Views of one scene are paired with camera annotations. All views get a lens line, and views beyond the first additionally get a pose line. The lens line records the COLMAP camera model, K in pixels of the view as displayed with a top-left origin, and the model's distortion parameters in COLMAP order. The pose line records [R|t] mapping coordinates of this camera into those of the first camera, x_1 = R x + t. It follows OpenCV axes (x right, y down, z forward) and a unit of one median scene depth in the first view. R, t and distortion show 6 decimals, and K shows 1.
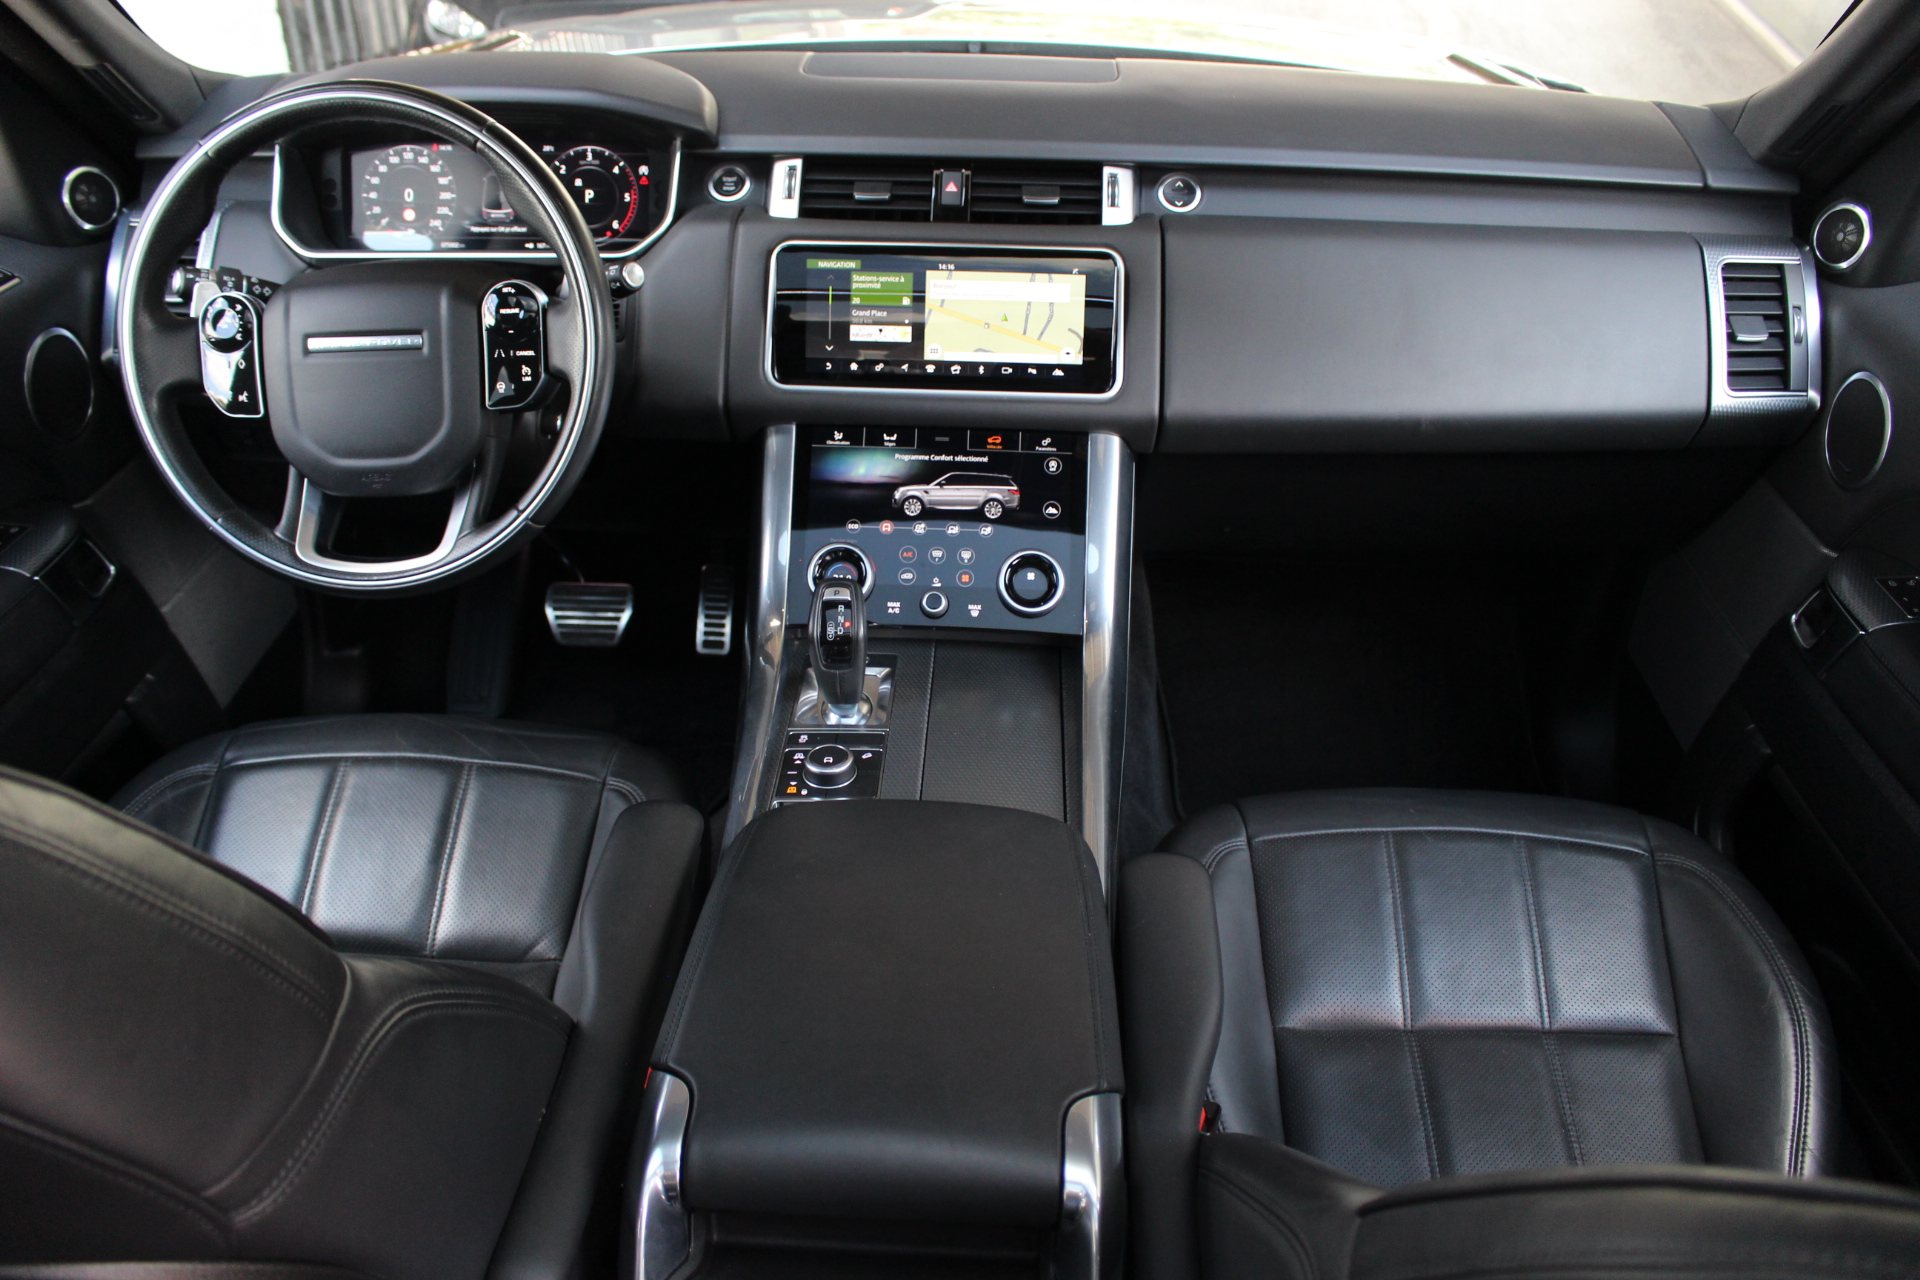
lens RADIAL K [[1628.1, 0, 960.0], [0, 1628.1, 640.0], [0, 0, 1]] dist [-0.148358, 0.087940]
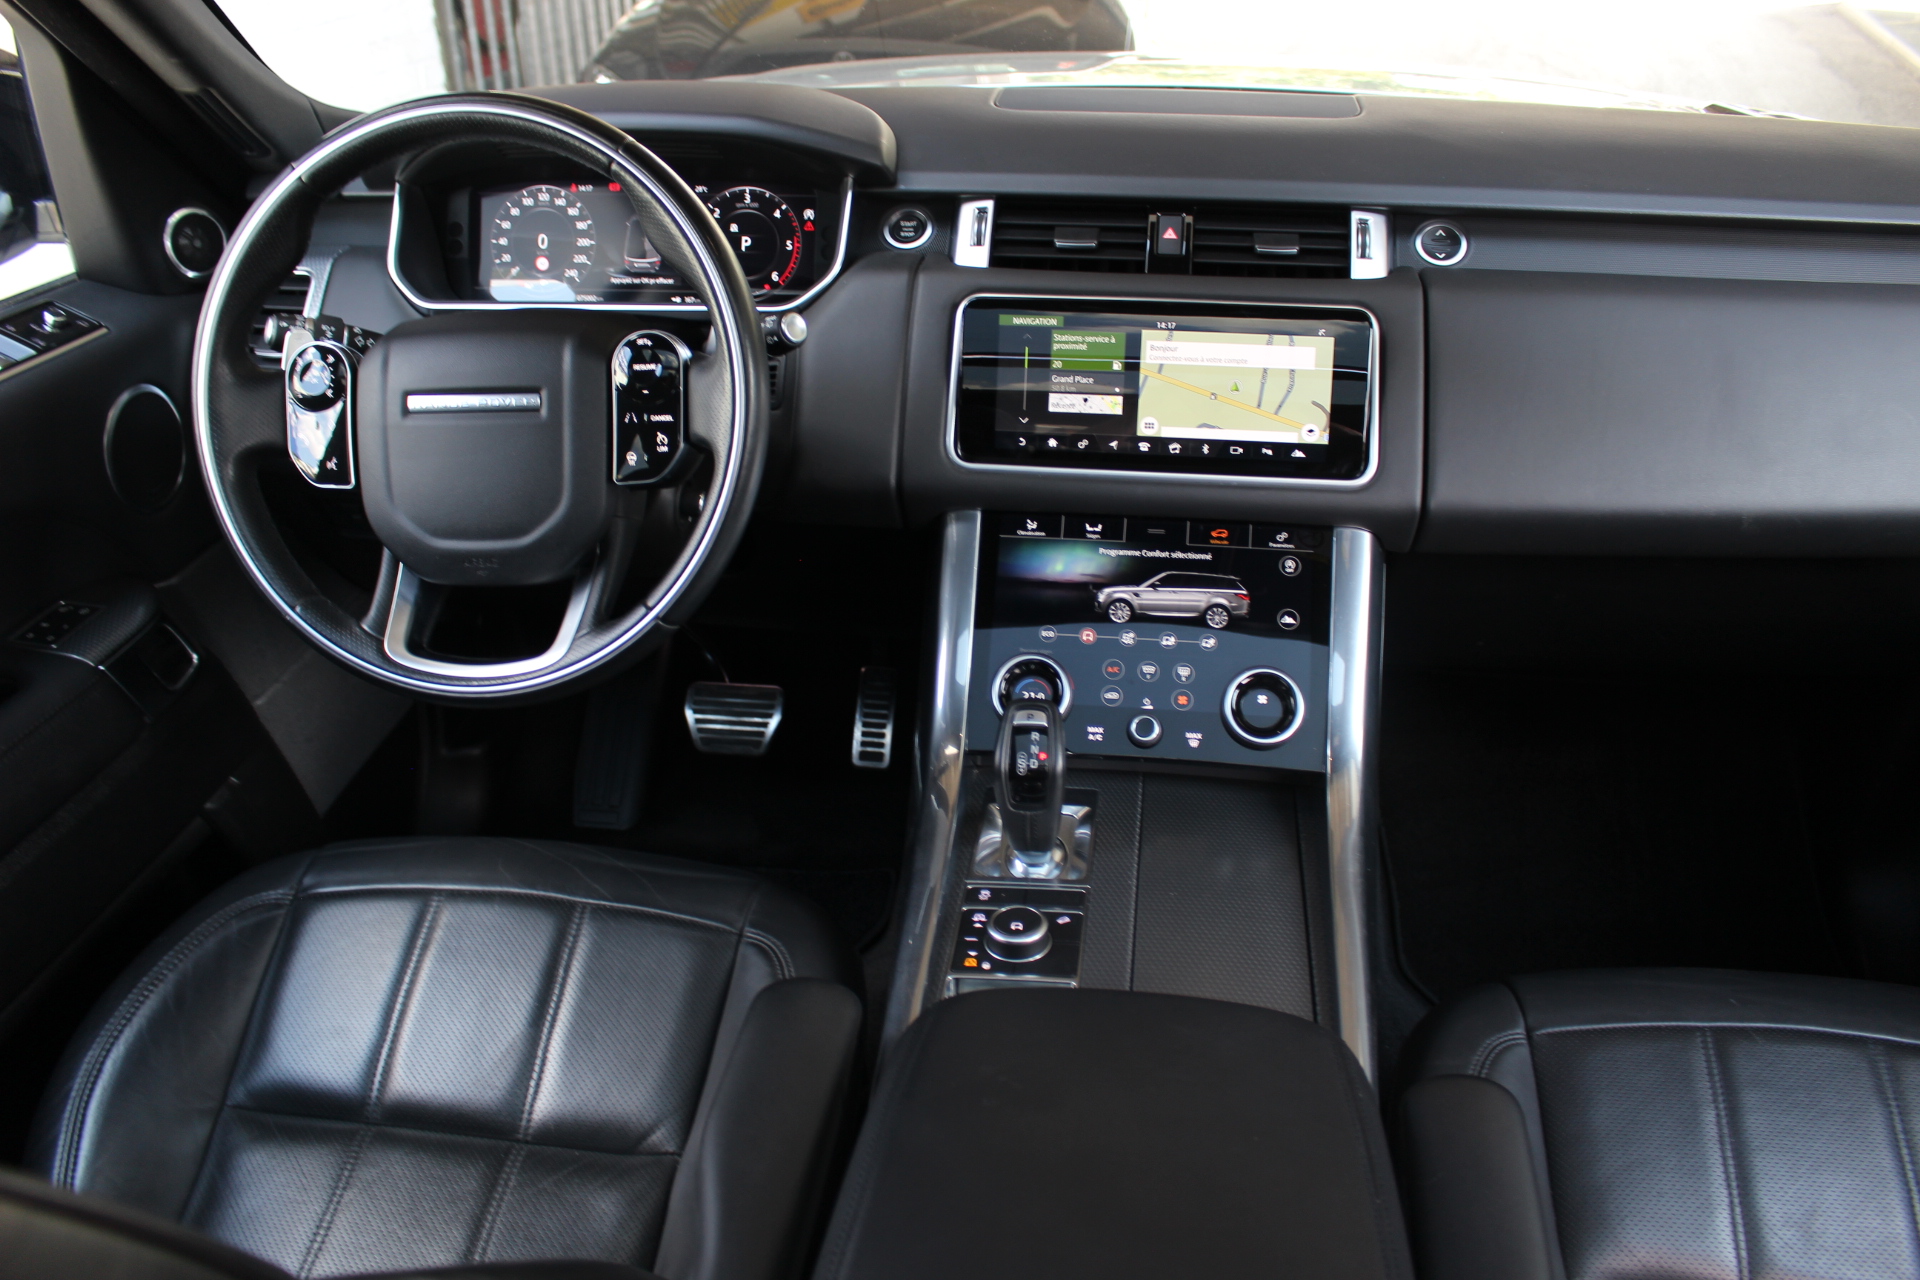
lens RADIAL K [[1645.0, 0, 965.9], [0, 1645.0, 620.6], [0, 0, 1]] dist [-0.140097, 0.003231]
pose [[0.995745, 0.021303, -0.089660, -0.032522], [-0.027243, 0.997476, -0.065564, -0.020623], [0.088037, 0.067728, 0.993812, 0.161801]]
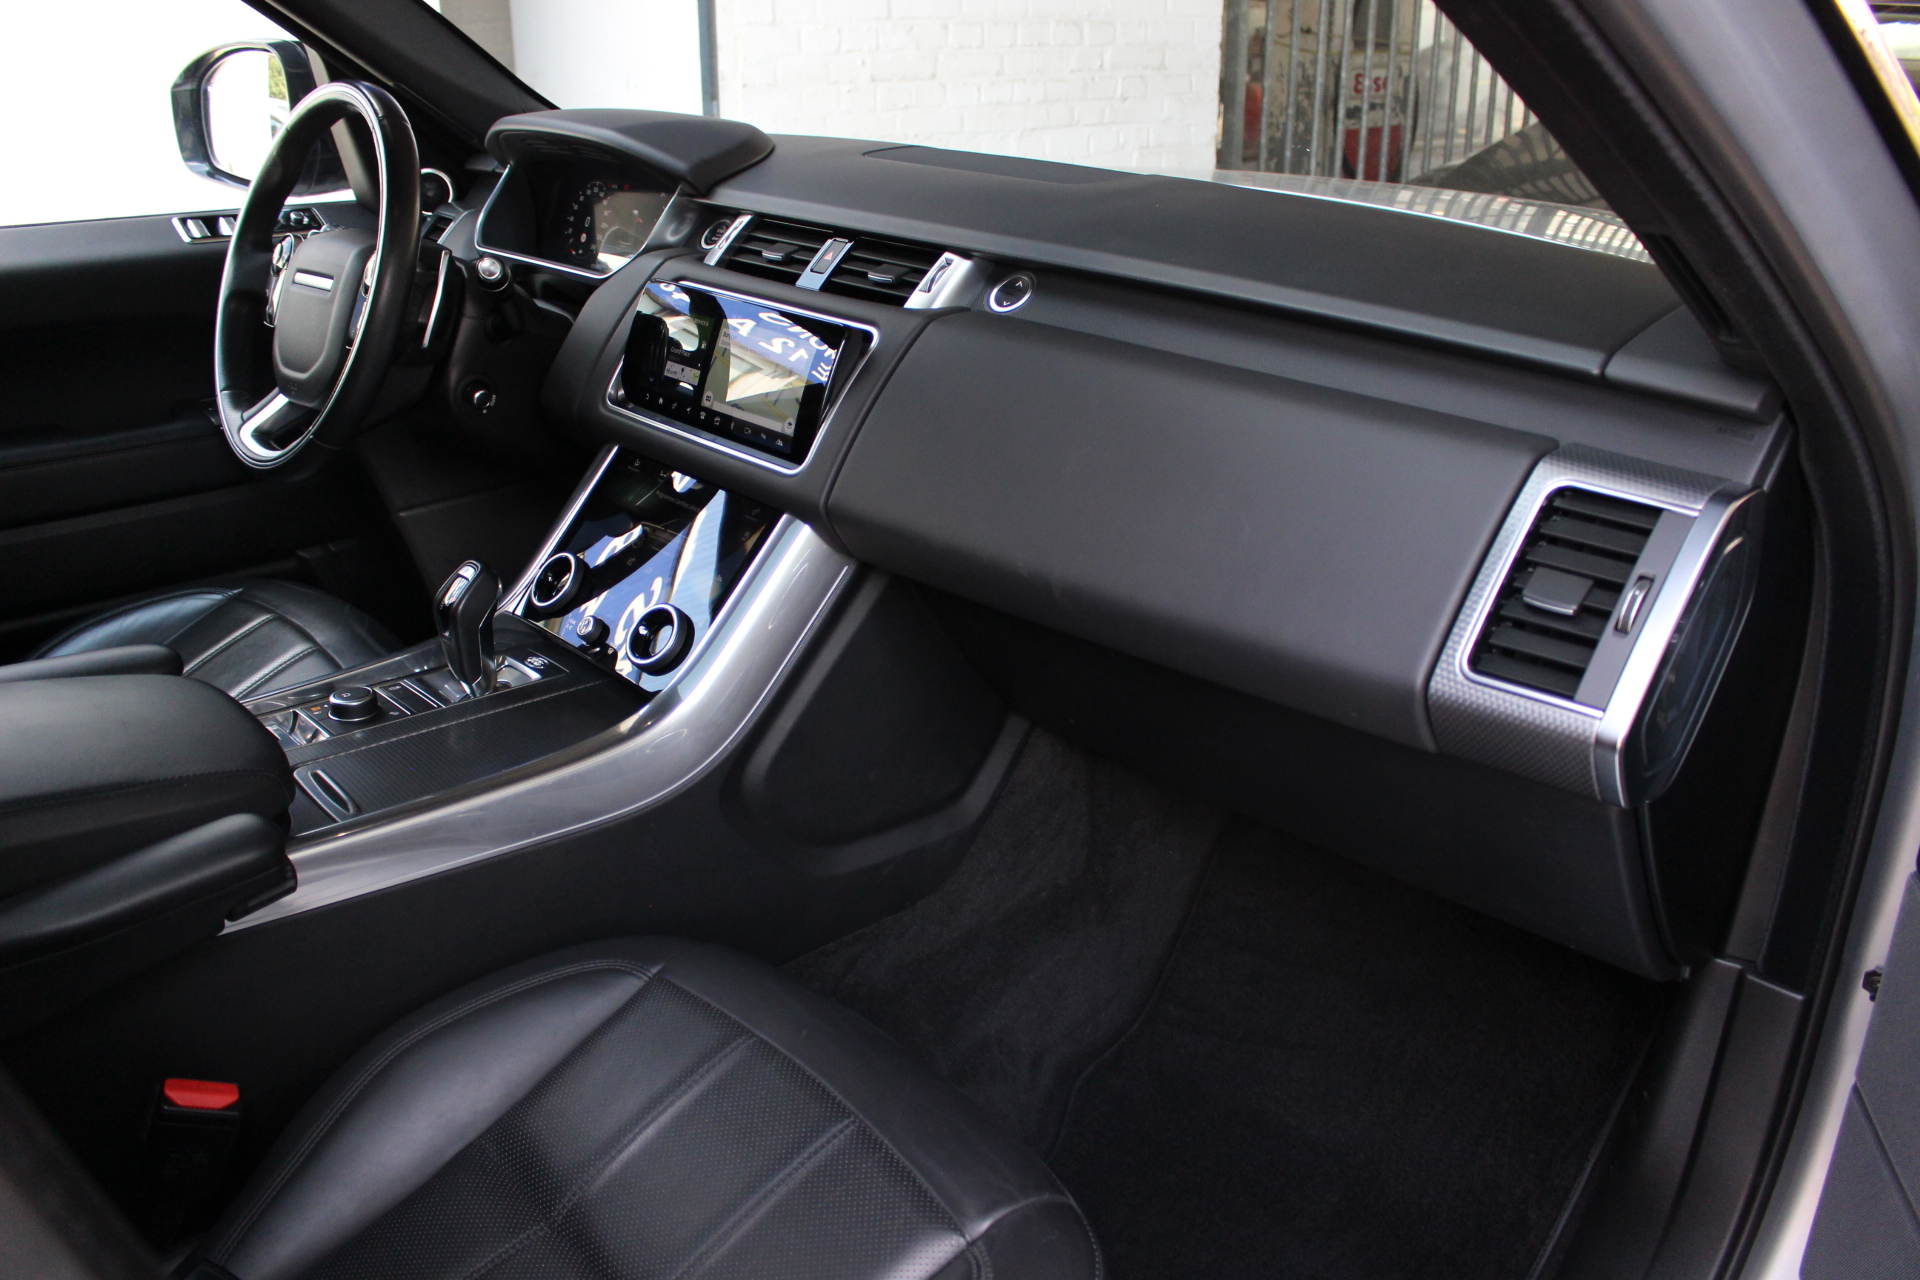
lens RADIAL K [[1628.1, 0, 960.0], [0, 1628.1, 640.0], [0, 0, 1]] dist [-0.148358, 0.087940]
pose [[0.687902, 0.268948, -0.674135, 0.802073], [-0.372115, 0.928139, -0.009431, -0.090344], [0.623155, 0.257344, 0.738548, 0.408620]]
